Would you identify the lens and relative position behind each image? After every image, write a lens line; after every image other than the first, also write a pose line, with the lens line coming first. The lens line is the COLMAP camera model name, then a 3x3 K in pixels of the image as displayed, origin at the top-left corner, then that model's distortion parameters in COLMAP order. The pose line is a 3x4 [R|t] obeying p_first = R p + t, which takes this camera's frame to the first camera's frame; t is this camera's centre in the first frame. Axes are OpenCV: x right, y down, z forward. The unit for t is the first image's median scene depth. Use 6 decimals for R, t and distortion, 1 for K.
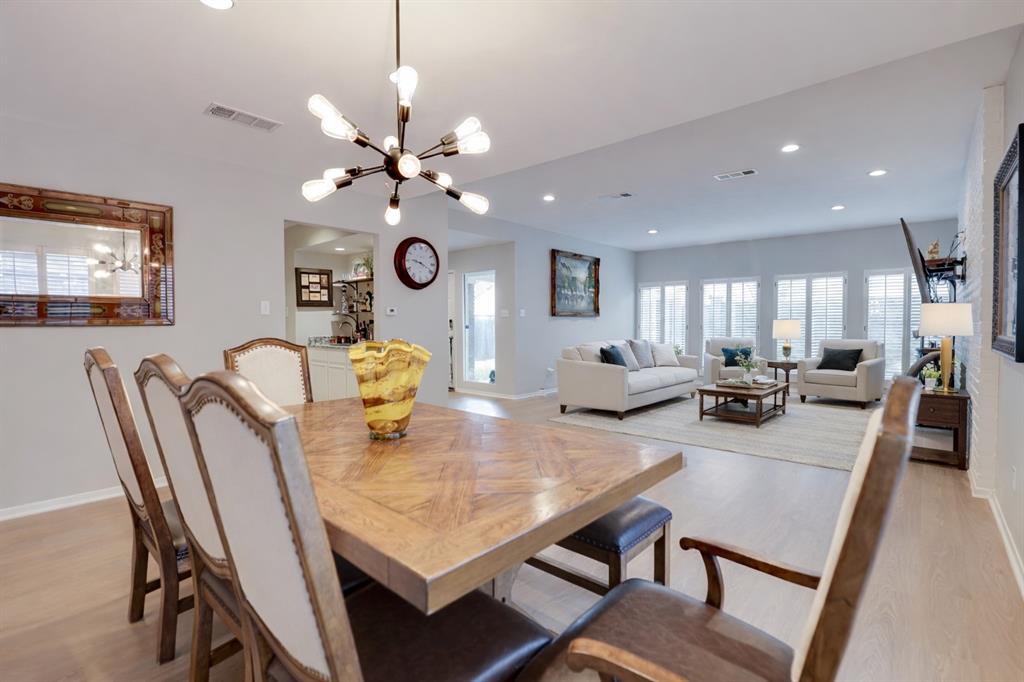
lens RADIAL K [[479.0, 0, 513.0], [0, 479.0, 341.1], [0, 0, 1]] dist [-0.027414, 0.001328]
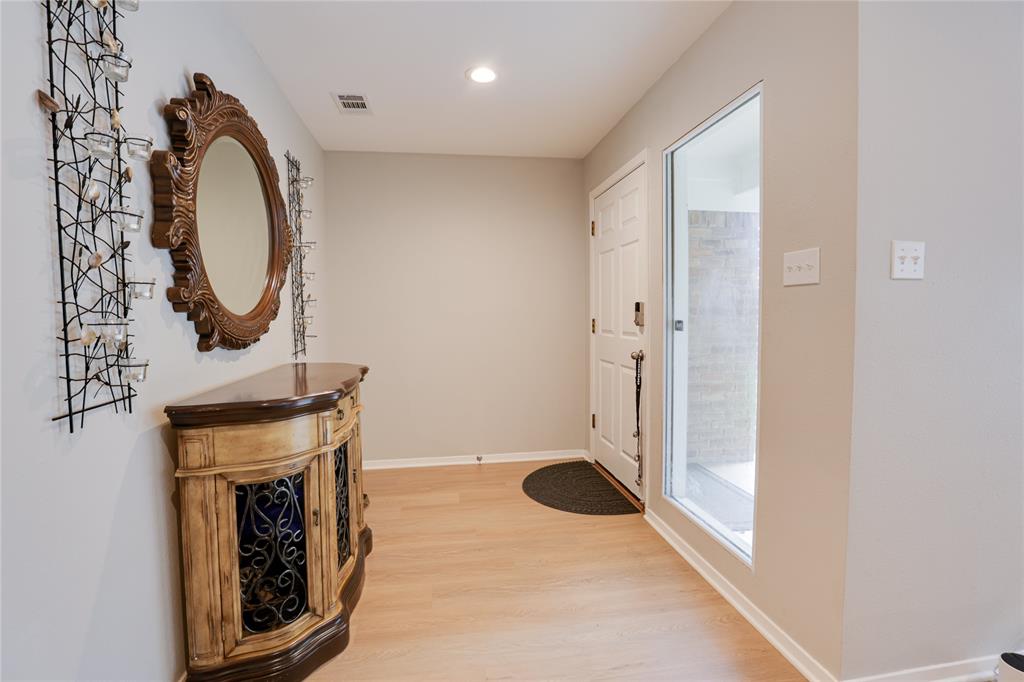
lens RADIAL K [[479.0, 0, 507.5], [0, 479.0, 338.5], [0, 0, 1]] dist [-0.027414, 0.001328]
pose [[0.771003, 0.029122, -0.636165, 0.015292], [-0.013833, 0.999484, 0.028988, -0.027330], [0.636681, -0.013550, 0.771008, 0.672229]]
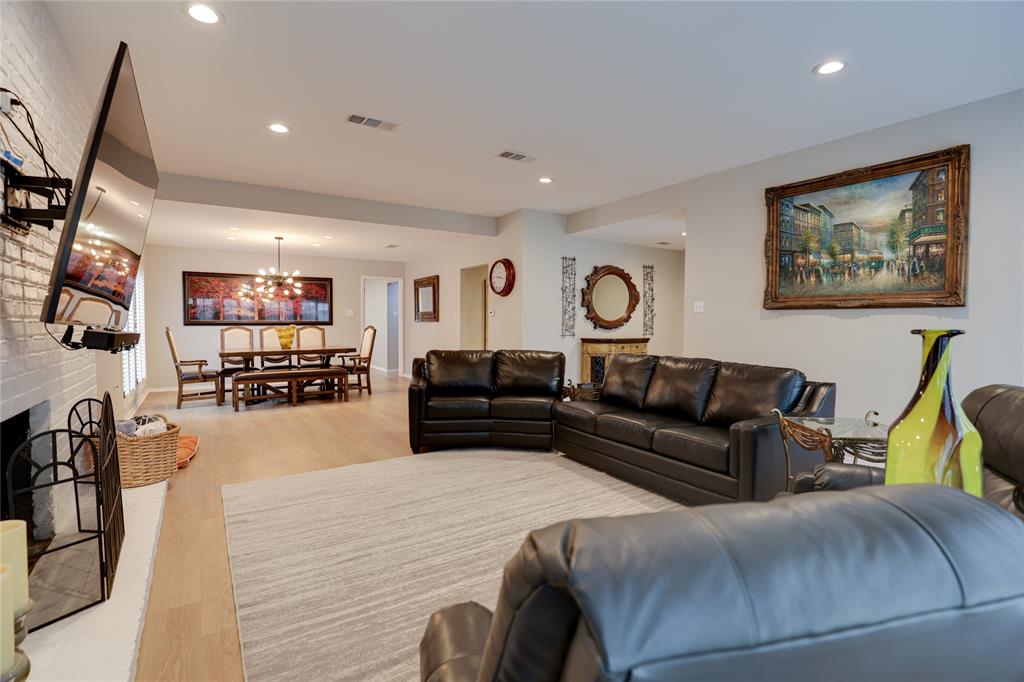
lens RADIAL K [[479.0, 0, 511.2], [0, 479.0, 340.4], [0, 0, 1]] dist [-0.027414, 0.001328]
pose [[-0.258927, 0.039057, -0.965107, 0.666830], [-0.038399, 0.997976, 0.050689, -0.031439], [0.965133, 0.050184, -0.256903, 0.819672]]
